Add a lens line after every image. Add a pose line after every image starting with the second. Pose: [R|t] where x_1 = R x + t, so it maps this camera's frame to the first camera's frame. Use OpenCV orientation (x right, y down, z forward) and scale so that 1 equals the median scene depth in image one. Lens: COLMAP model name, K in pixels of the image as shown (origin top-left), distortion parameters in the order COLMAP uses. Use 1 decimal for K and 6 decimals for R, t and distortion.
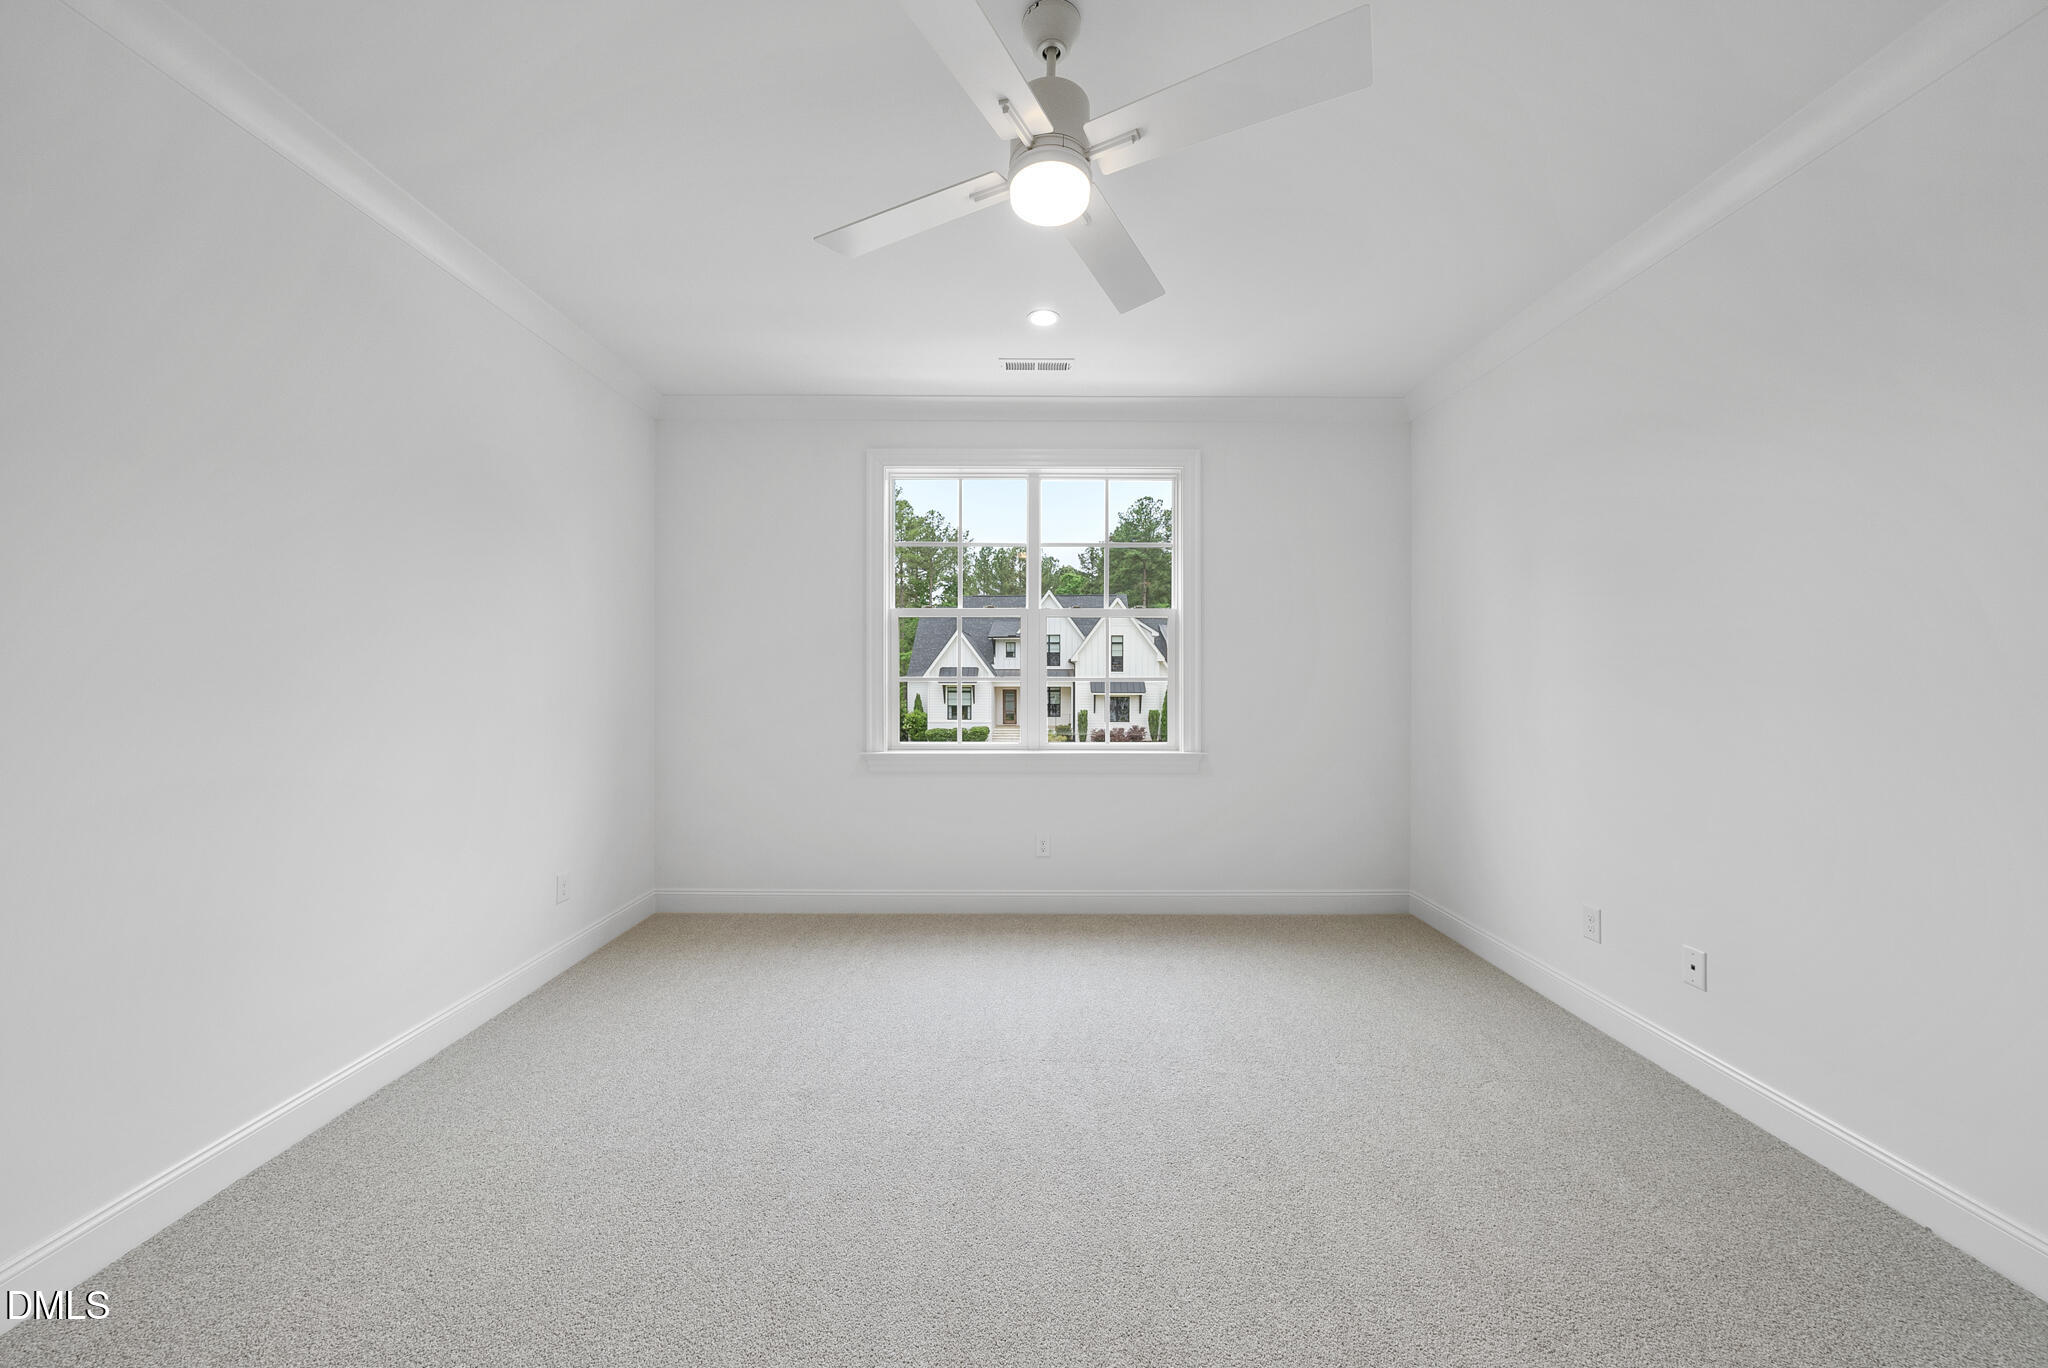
lens RADIAL K [[709.3, 0, 1019.5], [0, 709.3, 686.0], [0, 0, 1]] dist [-0.007534, 0.000161]
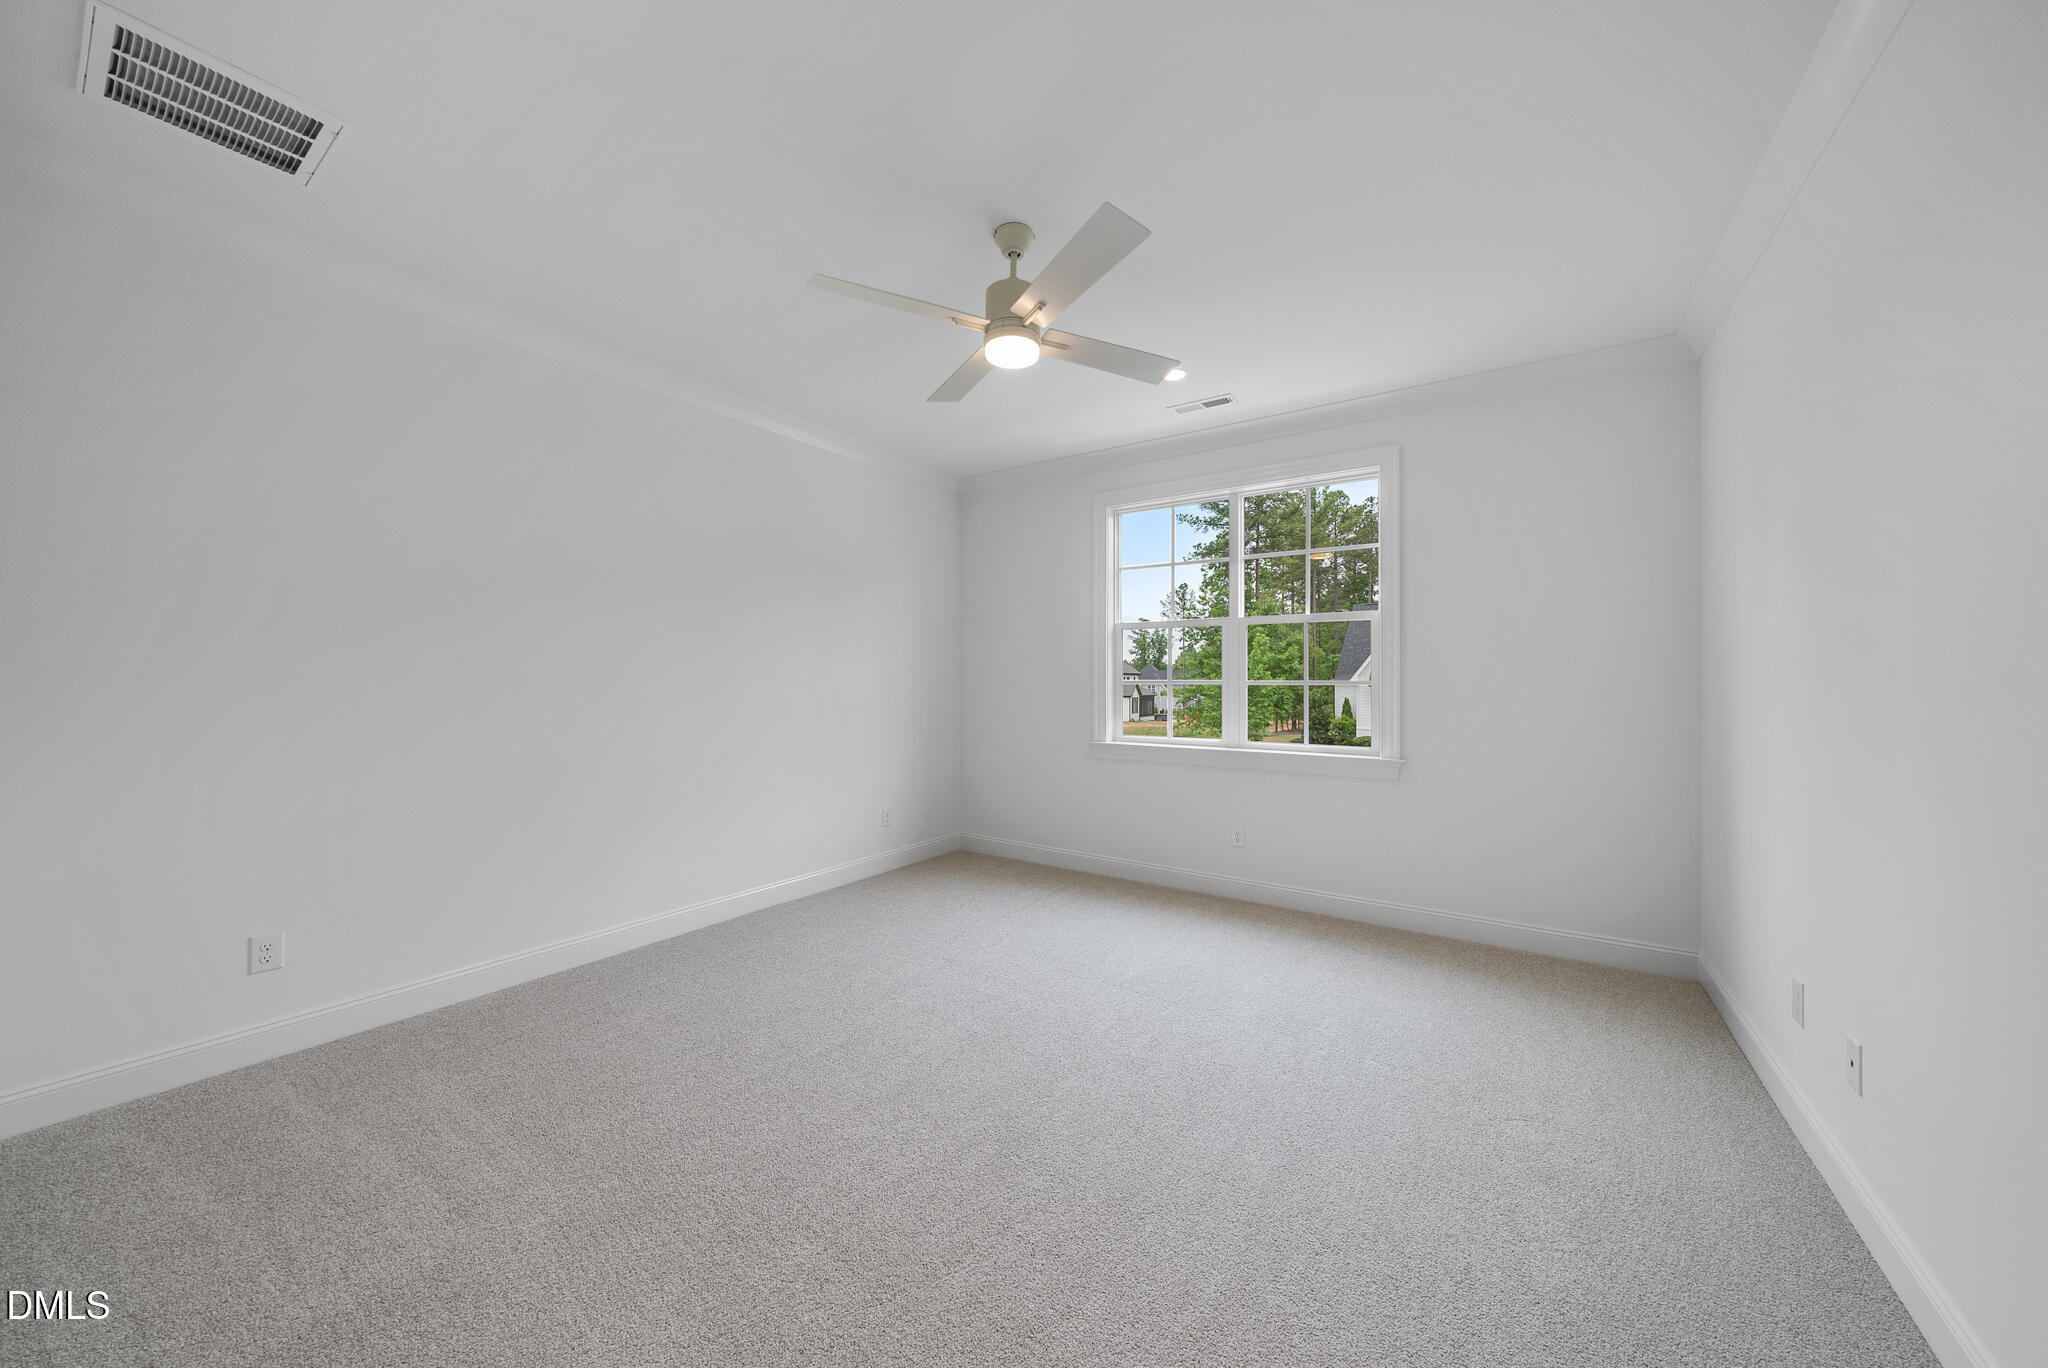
lens RADIAL K [[709.3, 0, 1013.4], [0, 709.3, 682.8], [0, 0, 1]] dist [-0.007534, 0.000161]
pose [[0.815582, 0.002410, -0.578636, 0.381616], [-0.007394, 0.999953, -0.006257, 0.000302], [0.578594, 0.009381, 0.815562, -0.083135]]
